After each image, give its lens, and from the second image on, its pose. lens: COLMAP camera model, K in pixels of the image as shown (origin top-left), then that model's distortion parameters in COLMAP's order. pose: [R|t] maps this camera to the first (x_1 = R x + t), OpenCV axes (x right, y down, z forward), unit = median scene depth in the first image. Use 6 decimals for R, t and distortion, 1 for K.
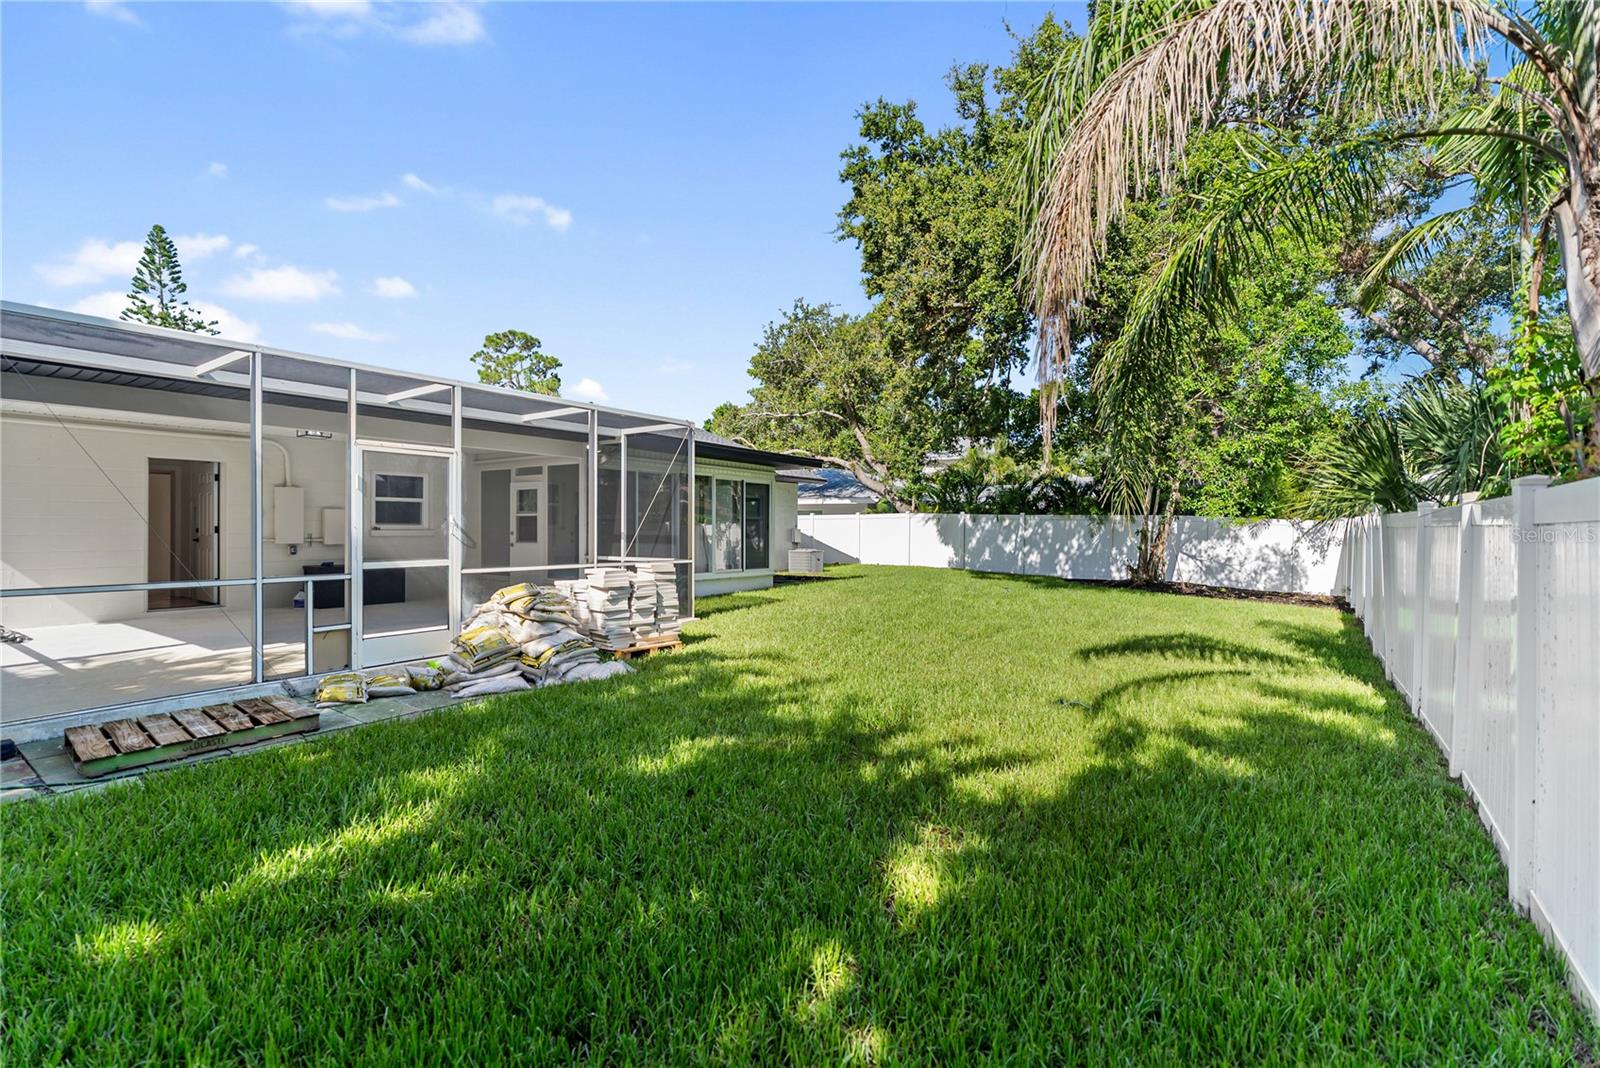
lens RADIAL K [[714.1, 0, 797.2], [0, 714.1, 534.6], [0, 0, 1]] dist [-0.003671, -0.001221]
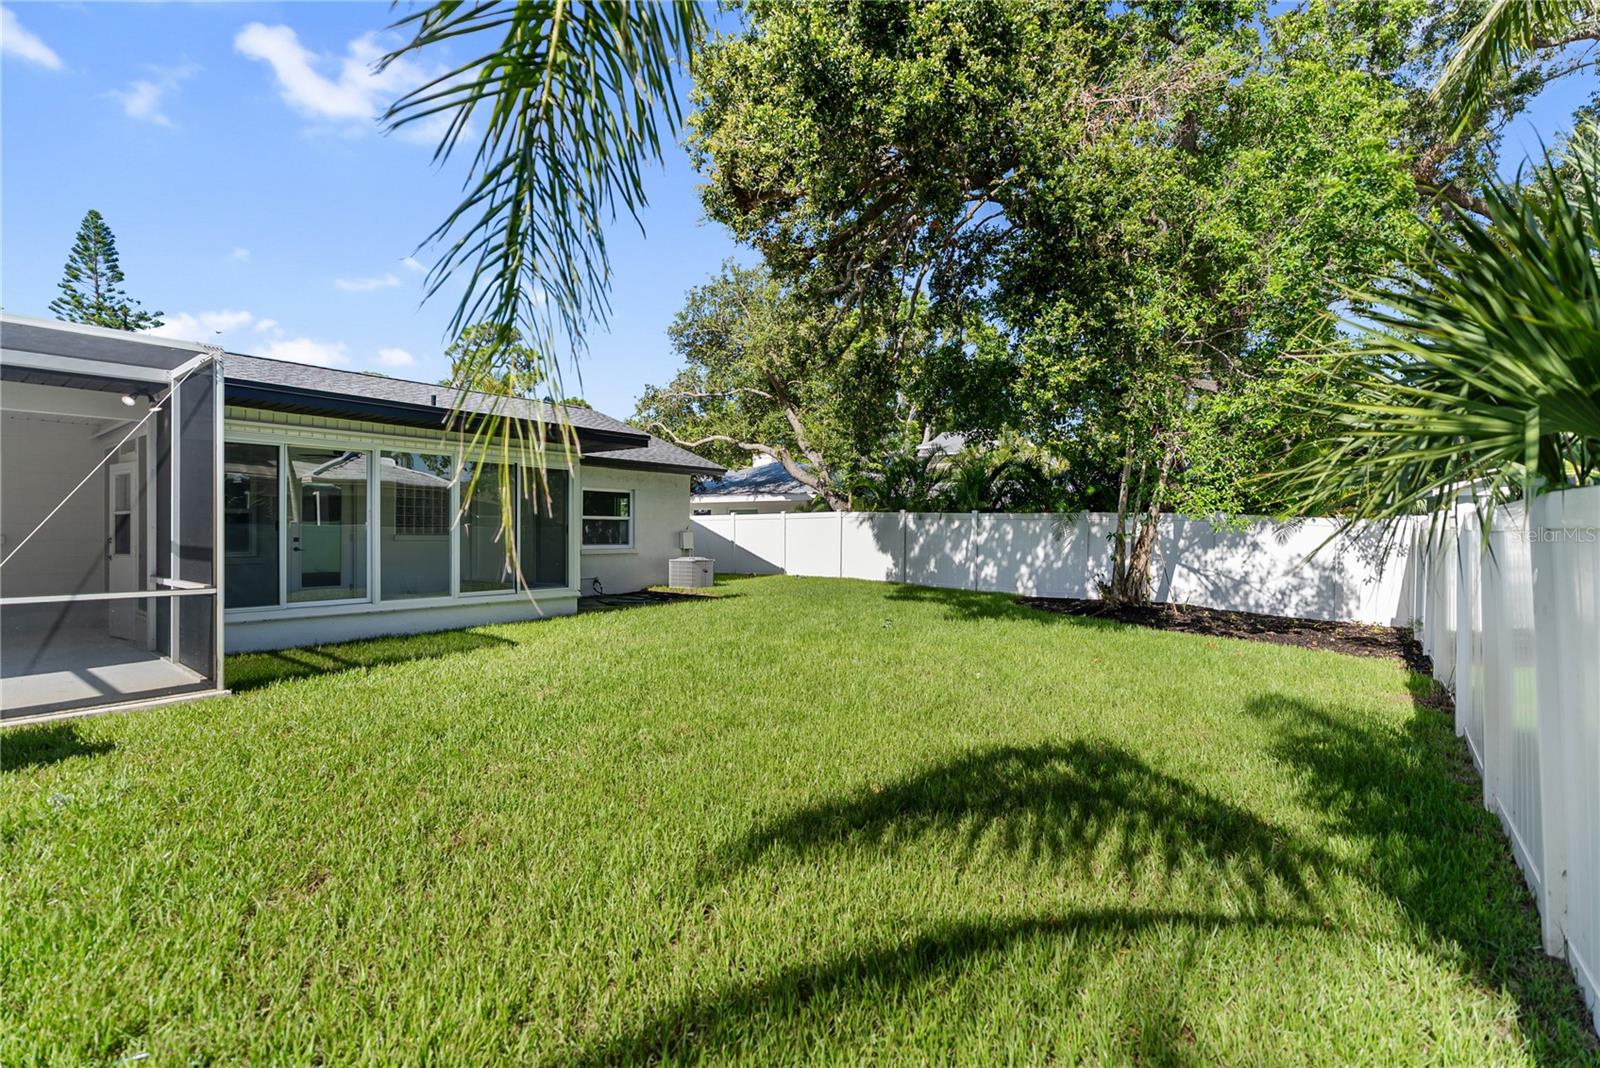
lens RADIAL K [[714.1, 0, 796.2], [0, 714.1, 534.9], [0, 0, 1]] dist [-0.003671, -0.001221]
pose [[0.998495, 0.000098, -0.054852, 0.165822], [-0.000283, 0.999994, -0.003374, -0.002551], [0.054851, 0.003385, 0.998489, 0.219720]]
